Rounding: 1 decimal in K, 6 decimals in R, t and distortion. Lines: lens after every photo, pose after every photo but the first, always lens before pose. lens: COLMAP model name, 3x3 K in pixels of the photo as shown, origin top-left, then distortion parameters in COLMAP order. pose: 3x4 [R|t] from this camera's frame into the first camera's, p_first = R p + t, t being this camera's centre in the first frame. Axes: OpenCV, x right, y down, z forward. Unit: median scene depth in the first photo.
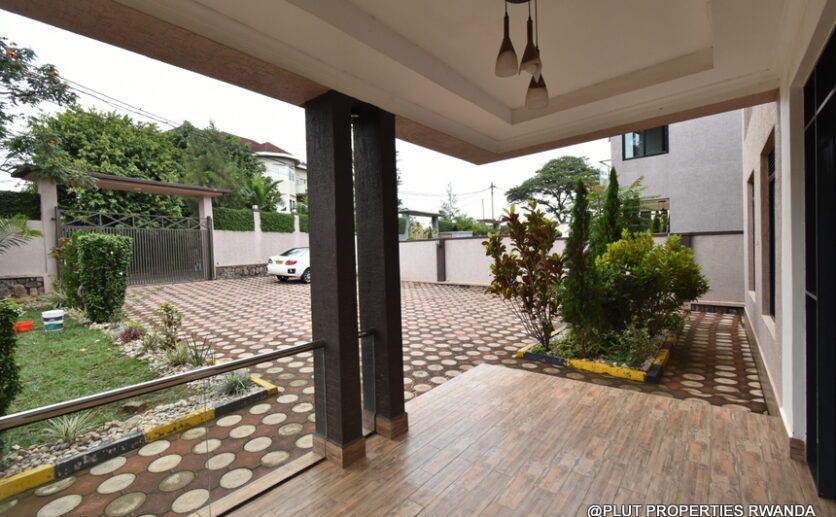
lens RADIAL K [[366.9, 0, 414.1], [0, 366.9, 257.4], [0, 0, 1]] dist [0.008603, -0.002567]
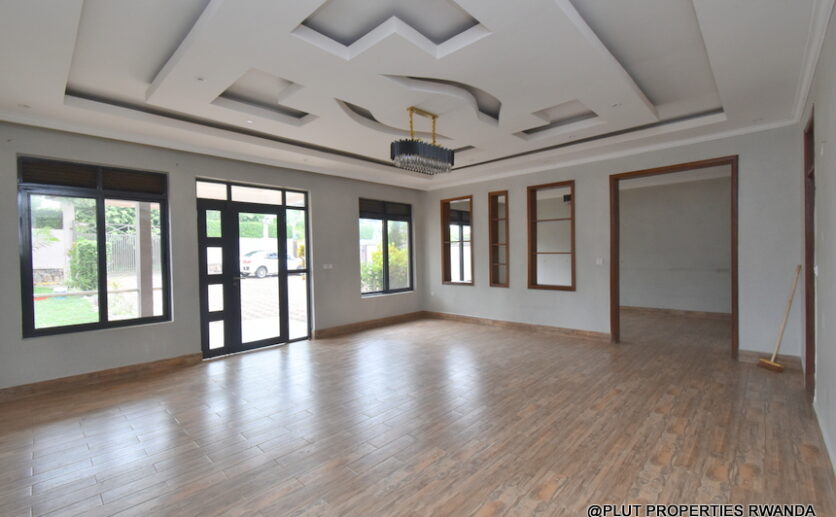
lens RADIAL K [[366.9, 0, 419.9], [0, 366.9, 257.6], [0, 0, 1]] dist [0.008603, -0.002567]
pose [[0.998227, 0.013802, -0.057898, 0.347758], [-0.014300, 0.999864, -0.008194, 0.000880], [0.057777, 0.009008, 0.998289, -0.266498]]
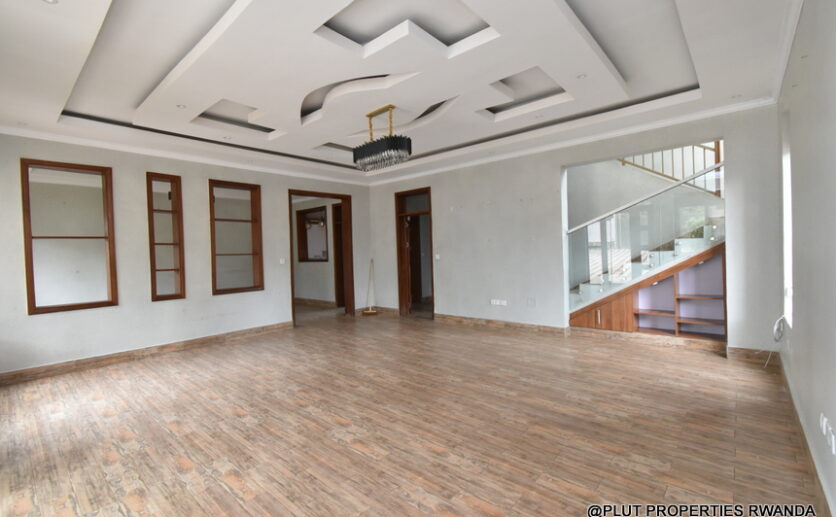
lens RADIAL K [[366.9, 0, 414.6], [0, 366.9, 259.5], [0, 0, 1]] dist [0.008603, -0.002567]
pose [[0.029093, 0.003776, 0.999570, -3.416458], [0.046749, 0.998893, -0.005135, 0.081962], [-0.998483, 0.046879, 0.028885, 2.766570]]
